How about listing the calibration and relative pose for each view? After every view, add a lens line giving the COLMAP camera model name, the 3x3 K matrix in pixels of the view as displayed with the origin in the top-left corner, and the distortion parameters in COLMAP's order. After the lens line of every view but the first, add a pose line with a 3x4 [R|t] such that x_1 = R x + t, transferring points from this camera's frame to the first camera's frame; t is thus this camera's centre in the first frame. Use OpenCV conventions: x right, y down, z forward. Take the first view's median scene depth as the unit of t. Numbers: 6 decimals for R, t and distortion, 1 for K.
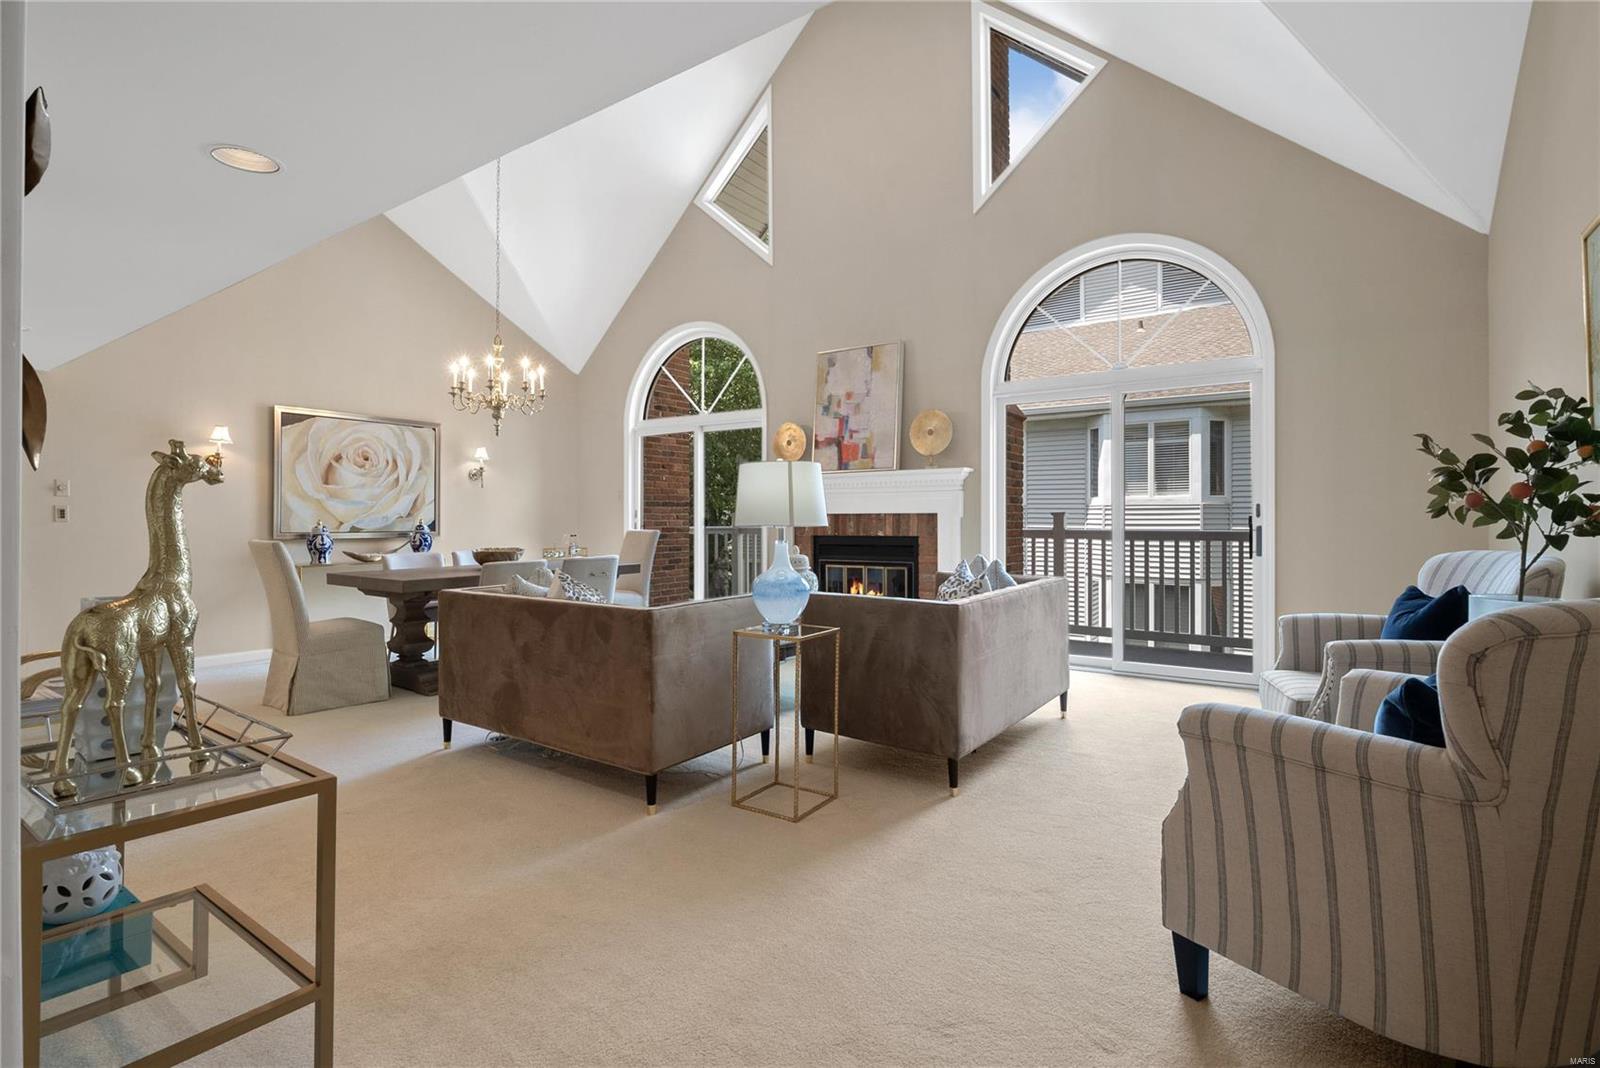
lens RADIAL K [[771.9, 0, 810.4], [0, 771.9, 515.2], [0, 0, 1]] dist [-0.015871, -0.003158]
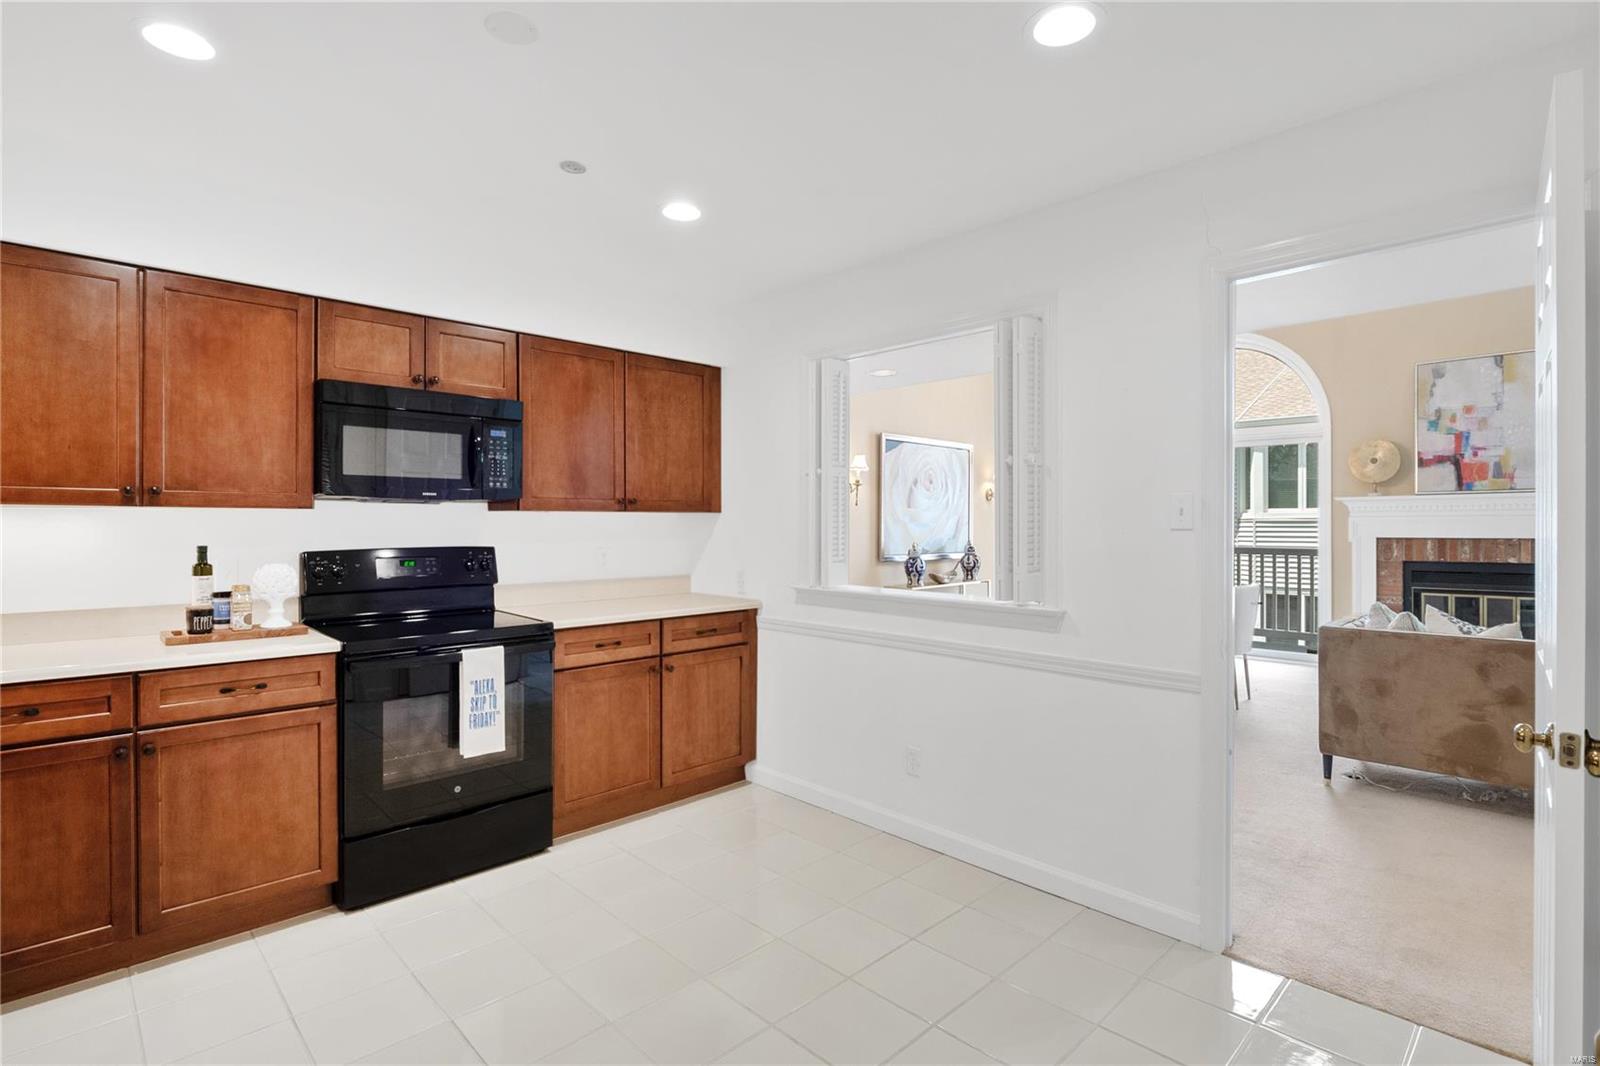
lens RADIAL K [[771.9, 0, 754.3], [0, 771.9, 535.3], [0, 0, 1]] dist [-0.015871, -0.003158]
pose [[0.975698, 0.005383, -0.219054, -0.569356], [-0.001567, 0.999844, 0.017590, -0.019650], [0.219114, -0.016820, 0.975554, -0.065465]]
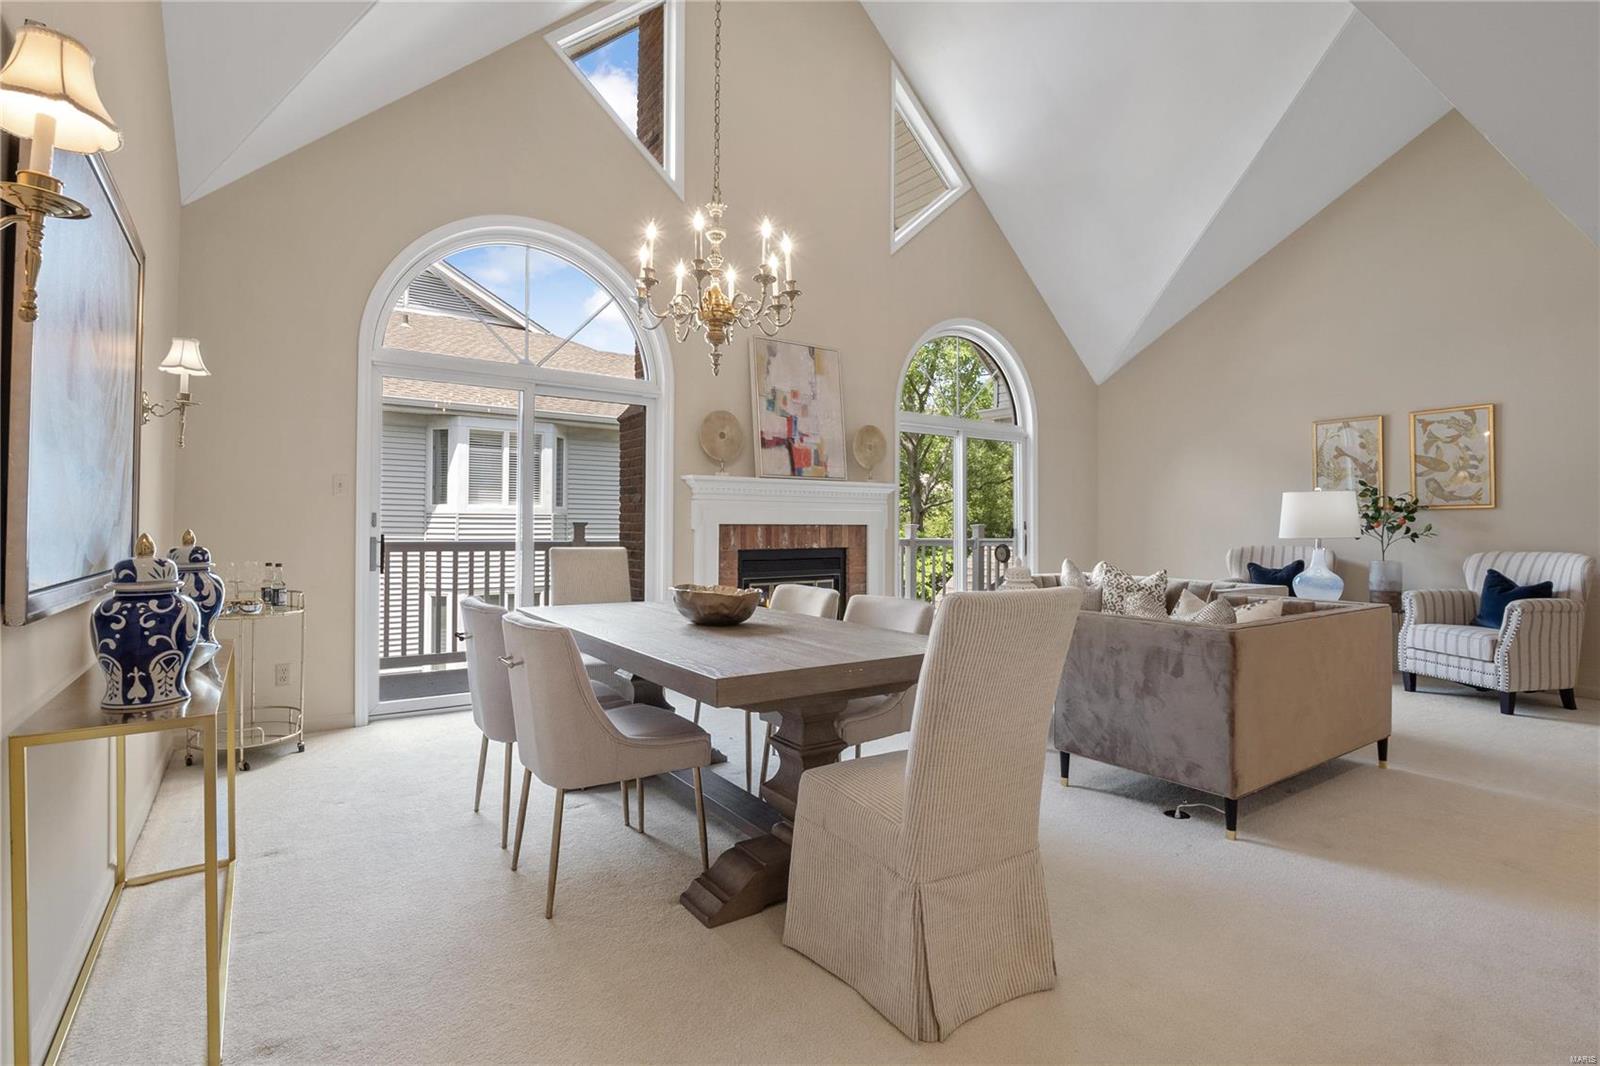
lens RADIAL K [[771.9, 0, 793.6], [0, 771.9, 524.0], [0, 0, 1]] dist [-0.015871, -0.003158]
pose [[0.350152, 0.009710, 0.936643, -0.781091], [-0.010126, 0.999927, -0.006581, 0.003255], [-0.936638, -0.007180, 0.350225, 0.670288]]
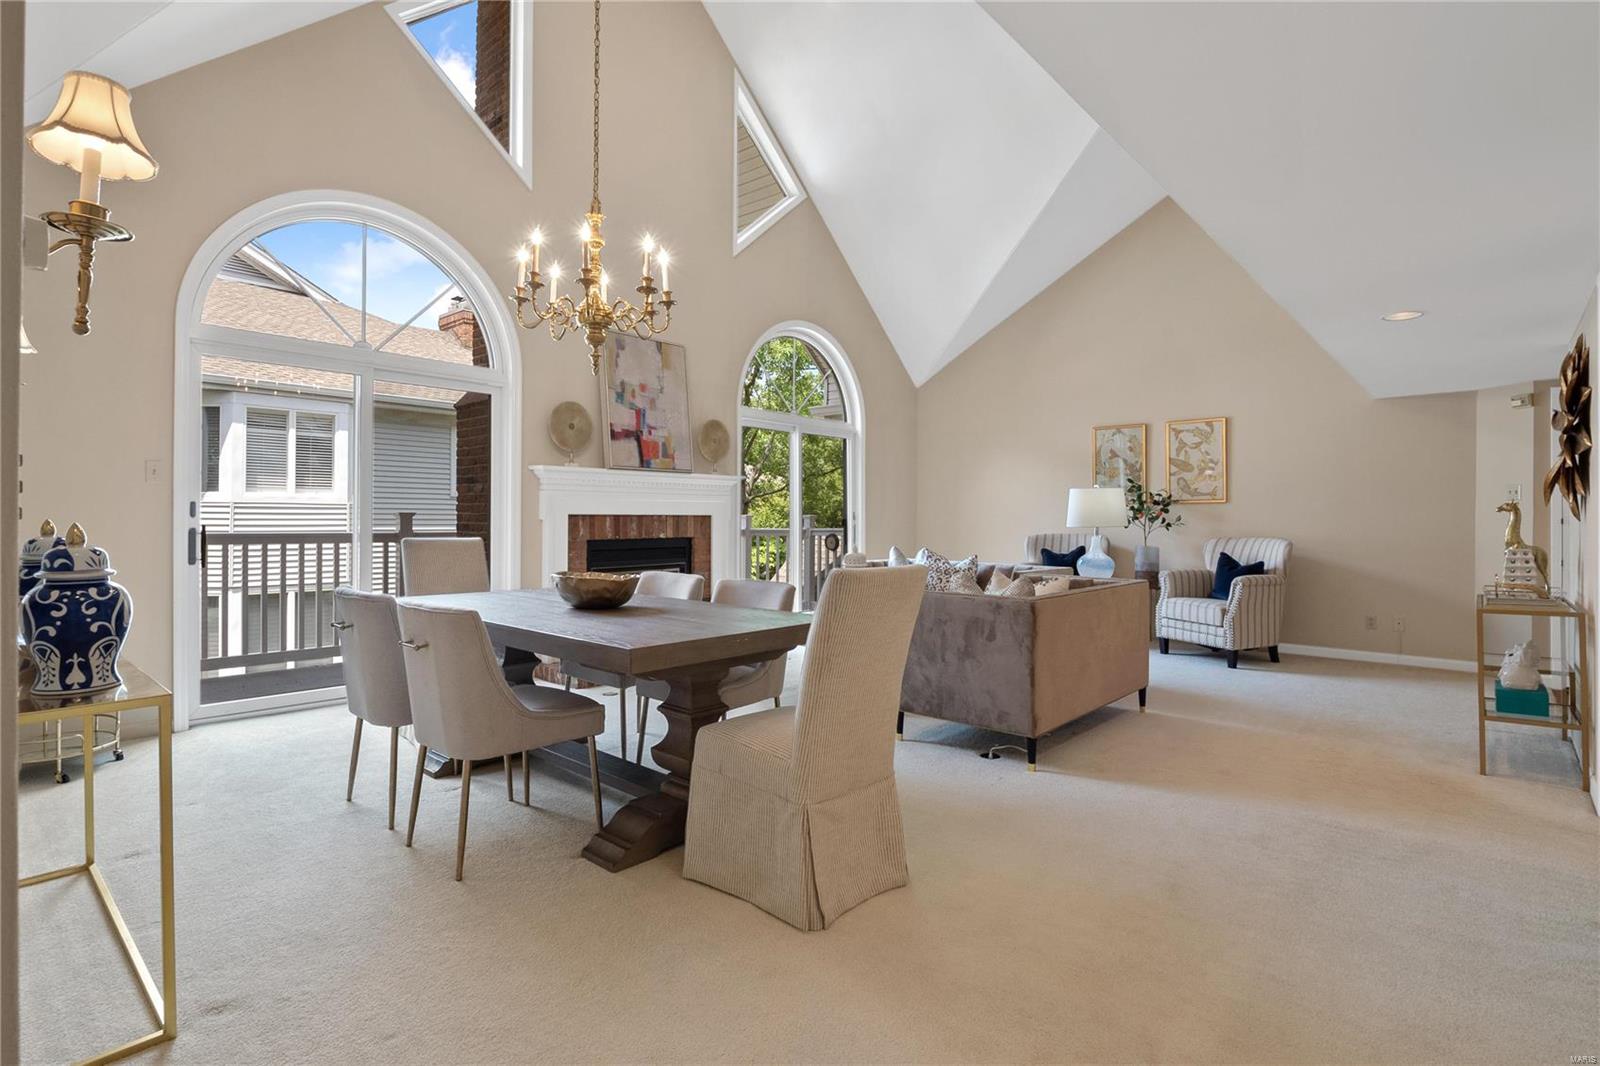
lens RADIAL K [[771.9, 0, 800.9], [0, 771.9, 524.9], [0, 0, 1]] dist [-0.015871, -0.003158]
pose [[0.124060, -0.003470, 0.992269, -0.830325], [-0.009692, 0.999942, 0.004708, 0.003689], [-0.992227, -0.010201, 0.124019, 0.681690]]
